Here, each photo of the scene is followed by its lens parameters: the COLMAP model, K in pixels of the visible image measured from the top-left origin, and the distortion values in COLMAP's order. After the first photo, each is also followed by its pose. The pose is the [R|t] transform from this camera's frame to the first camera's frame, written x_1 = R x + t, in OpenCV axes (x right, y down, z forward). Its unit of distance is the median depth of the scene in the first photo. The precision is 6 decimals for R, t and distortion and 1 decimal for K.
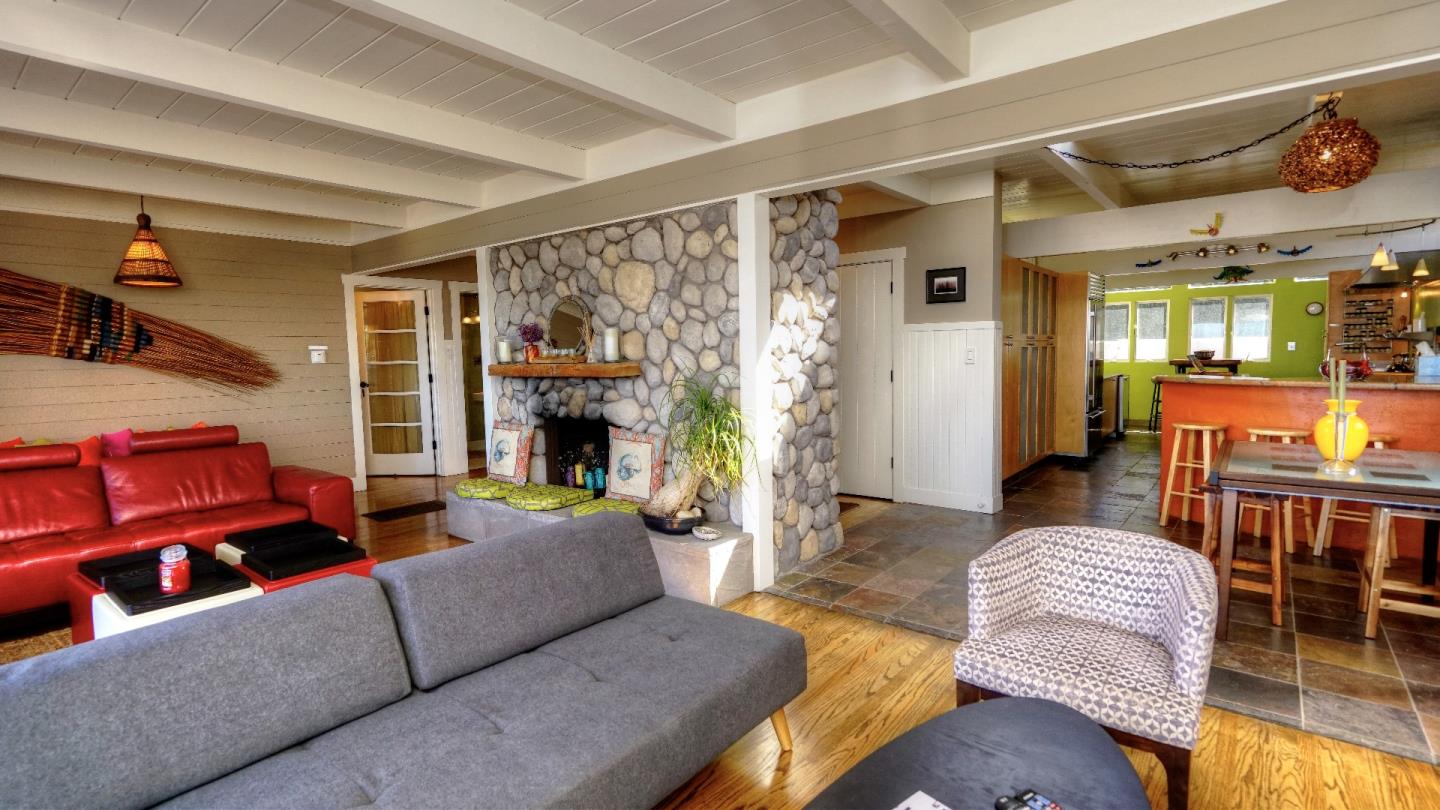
lens RADIAL K [[762.8, 0, 720.7], [0, 762.8, 392.5], [0, 0, 1]] dist [0.019734, 0.000087]
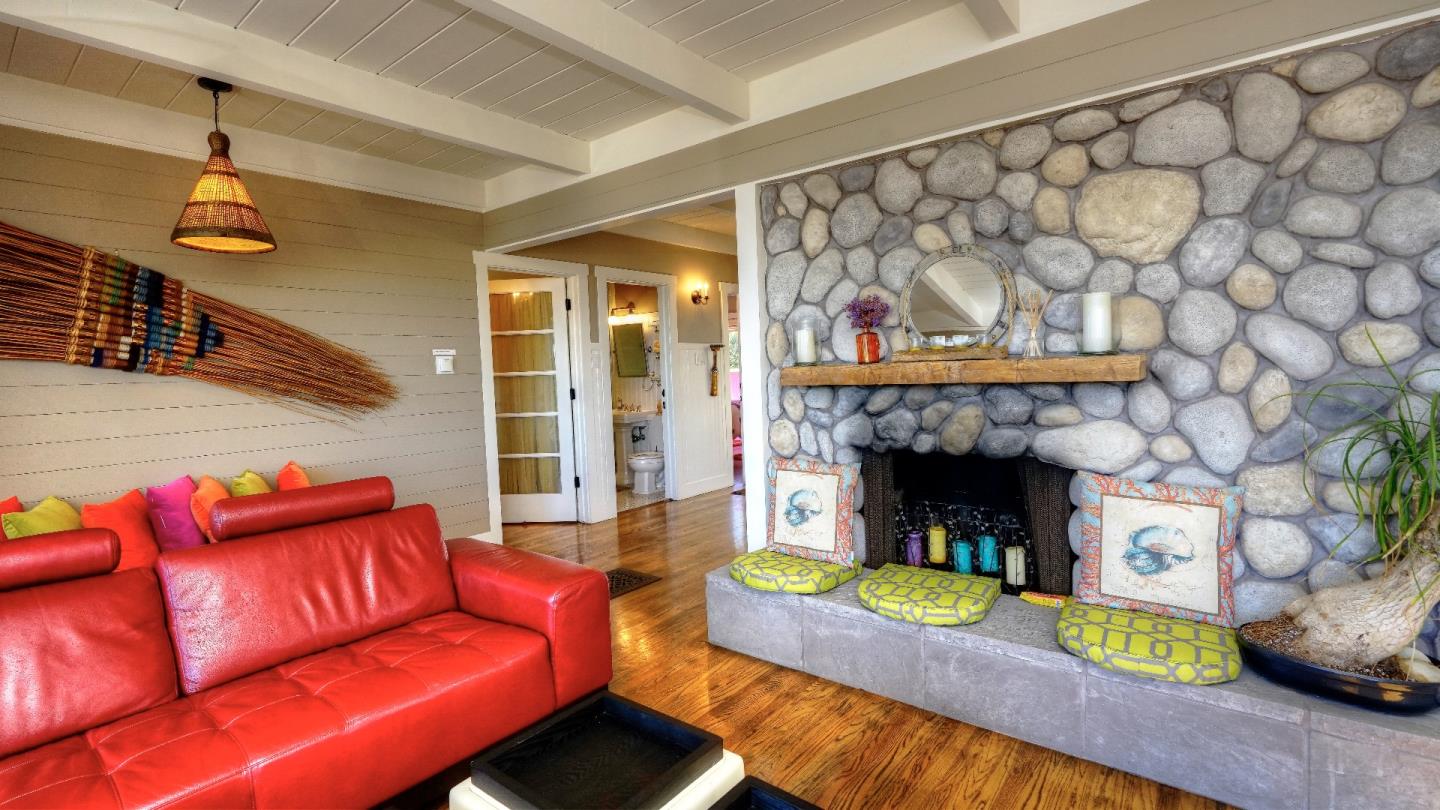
lens RADIAL K [[682.4, 0, 694.7], [0, 682.4, 392.5], [0, 0, 1]] dist [-0.000056, 0.000945]
pose [[0.999667, -0.012796, 0.022420, -0.393654], [0.013305, 0.999654, -0.022705, -0.004562], [-0.022121, 0.022996, 0.999491, 0.464161]]
